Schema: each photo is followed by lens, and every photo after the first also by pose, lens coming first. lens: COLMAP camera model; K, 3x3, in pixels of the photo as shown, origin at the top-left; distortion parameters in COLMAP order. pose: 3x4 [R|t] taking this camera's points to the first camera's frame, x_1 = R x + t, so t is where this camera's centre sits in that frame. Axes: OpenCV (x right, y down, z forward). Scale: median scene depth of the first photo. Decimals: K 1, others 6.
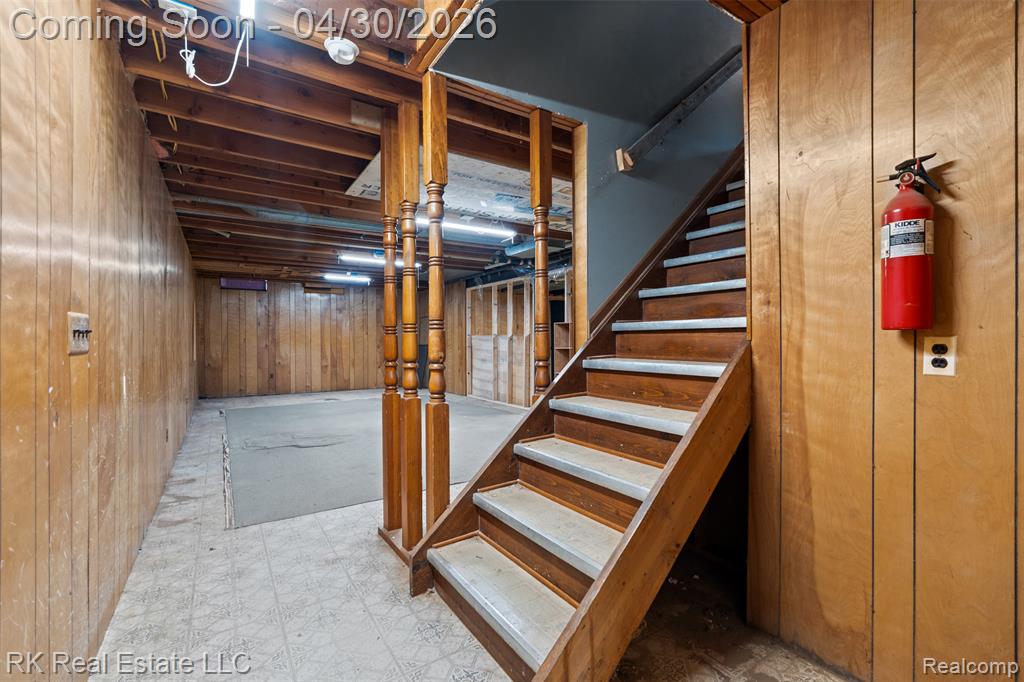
lens RADIAL K [[449.4, 0, 512.0], [0, 449.4, 341.0], [0, 0, 1]] dist [-0.000043, 0.000000]
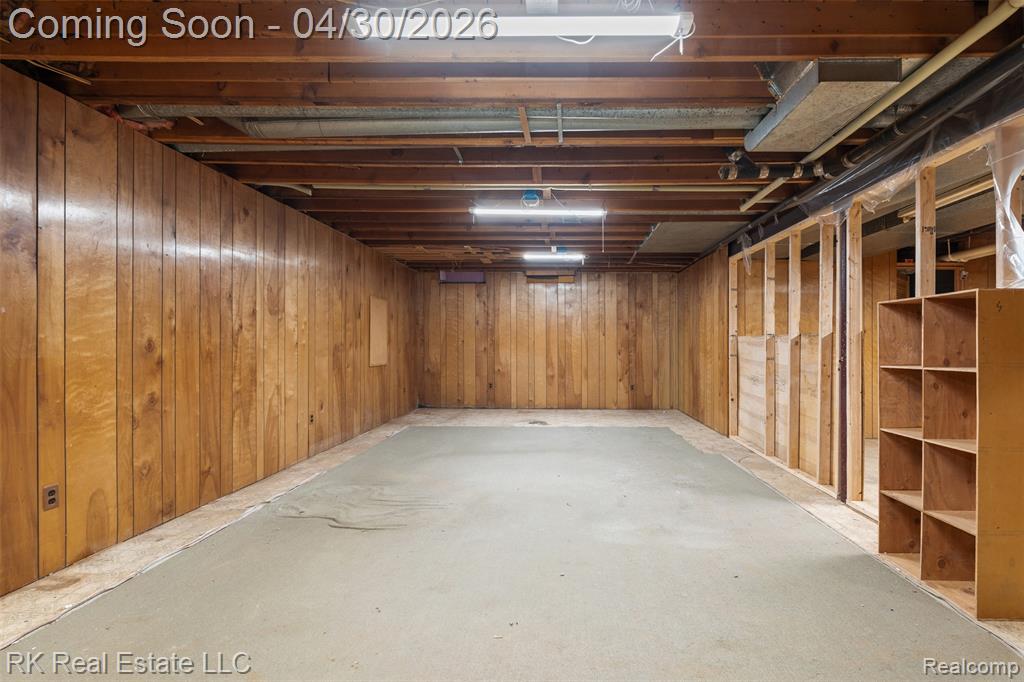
lens RADIAL K [[533.9, 0, 512.0], [0, 533.9, 341.0], [0, 0, 1]] dist [-0.000291, -0.000028]
pose [[0.836306, 0.004684, -0.548243, 0.038711], [-0.008536, 0.999954, -0.004478, -0.000380], [0.548197, 0.008425, 0.836307, 0.200455]]
